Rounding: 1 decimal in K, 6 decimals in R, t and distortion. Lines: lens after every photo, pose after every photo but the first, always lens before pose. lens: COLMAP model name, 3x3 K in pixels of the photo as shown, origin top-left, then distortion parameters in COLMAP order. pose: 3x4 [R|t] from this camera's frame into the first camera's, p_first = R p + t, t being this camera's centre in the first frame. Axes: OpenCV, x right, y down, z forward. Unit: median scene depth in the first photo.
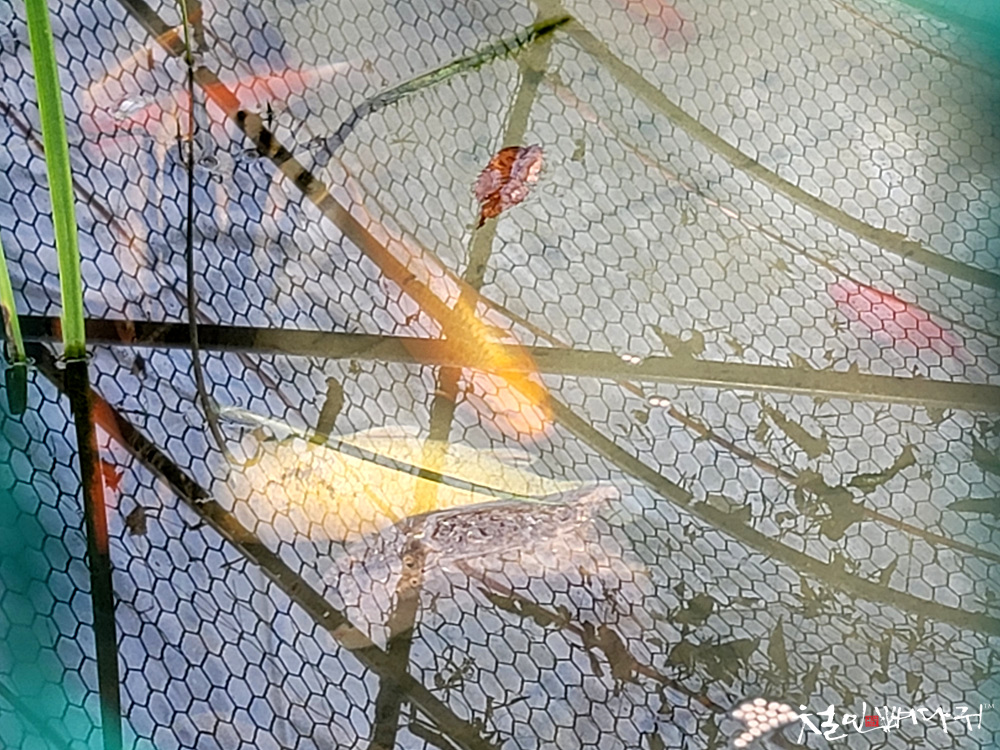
lens RADIAL K [[729.5, 0, 500.6], [0, 729.5, 374.3], [0, 0, 1]] dist [-0.005125, 0.000089]
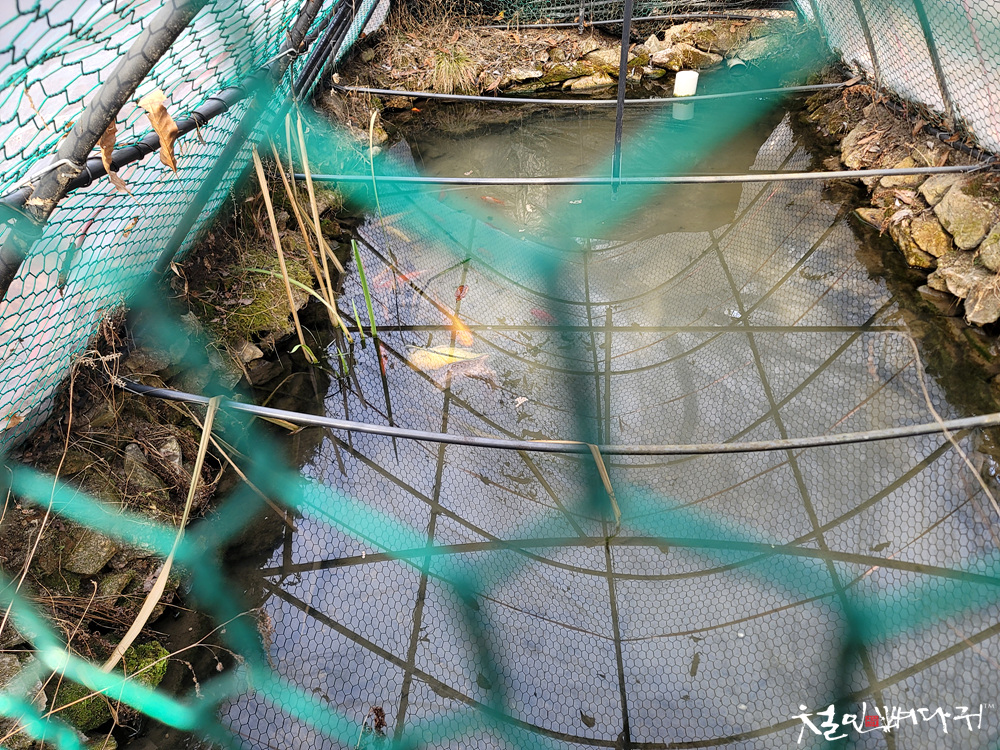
lens RADIAL K [[729.5, 0, 499.5], [0, 729.5, 375.1], [0, 0, 1]] dist [-0.005125, 0.000089]
pose [[0.996279, -0.085392, 0.011696, 0.149944], [0.086040, 0.993343, -0.076592, 0.683977], [-0.005078, 0.077313, 0.996994, -3.779274]]
